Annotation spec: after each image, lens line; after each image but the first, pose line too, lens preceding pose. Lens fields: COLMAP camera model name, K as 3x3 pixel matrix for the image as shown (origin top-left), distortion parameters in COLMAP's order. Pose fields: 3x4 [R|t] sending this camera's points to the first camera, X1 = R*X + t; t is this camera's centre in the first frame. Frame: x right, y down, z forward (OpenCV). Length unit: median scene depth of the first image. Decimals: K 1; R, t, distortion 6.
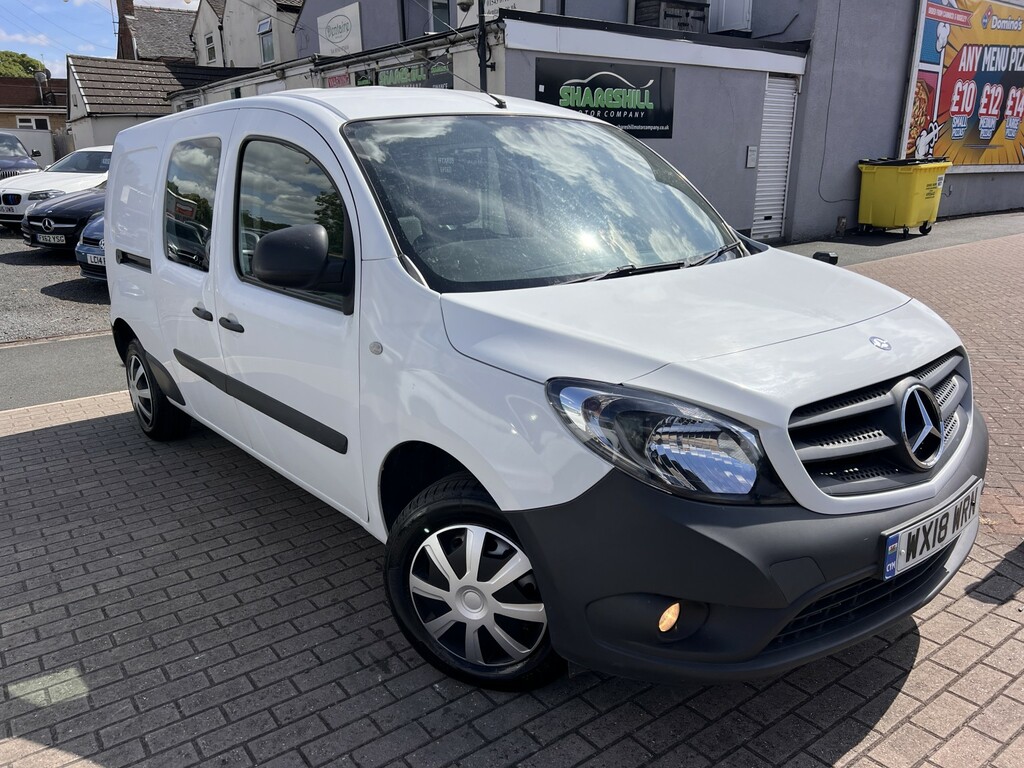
lens RADIAL K [[801.3, 0, 509.2], [0, 801.3, 407.1], [0, 0, 1]] dist [0.007463, 0.001655]
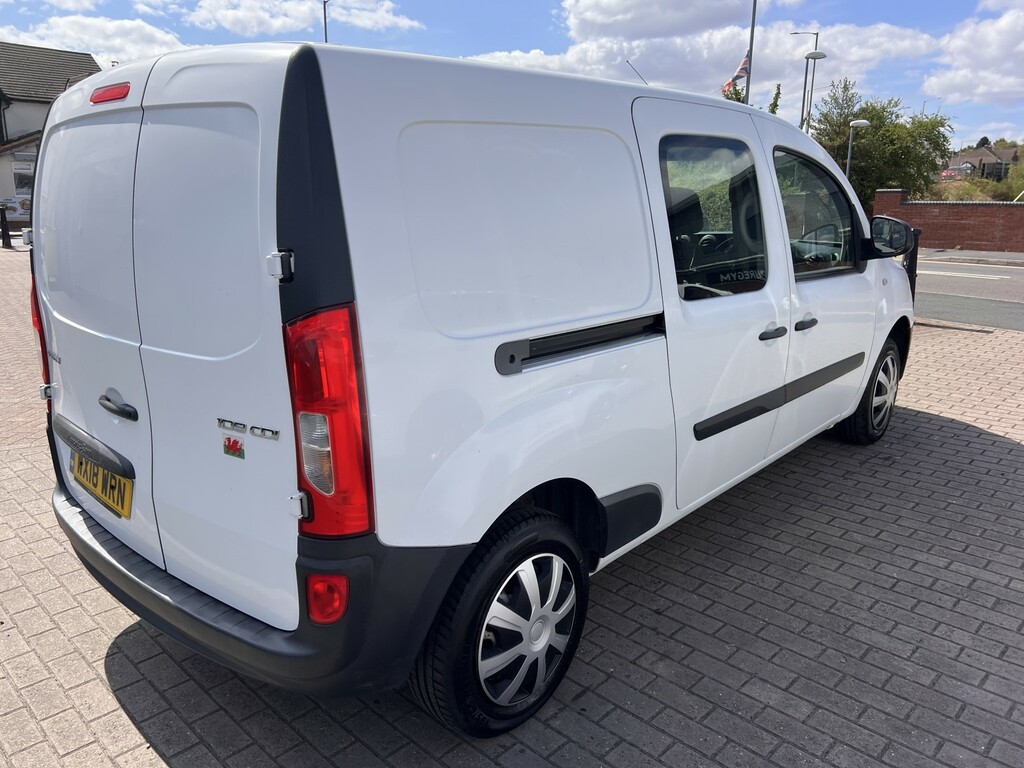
lens RADIAL K [[801.3, 0, 509.2], [0, 801.3, 407.1], [0, 0, 1]] dist [0.007463, 0.001655]
pose [[-0.193355, -0.237460, 0.951959, -1.278737], [0.280276, 0.916469, 0.285535, -0.405629], [-0.940244, 0.322021, -0.110650, 1.495765]]
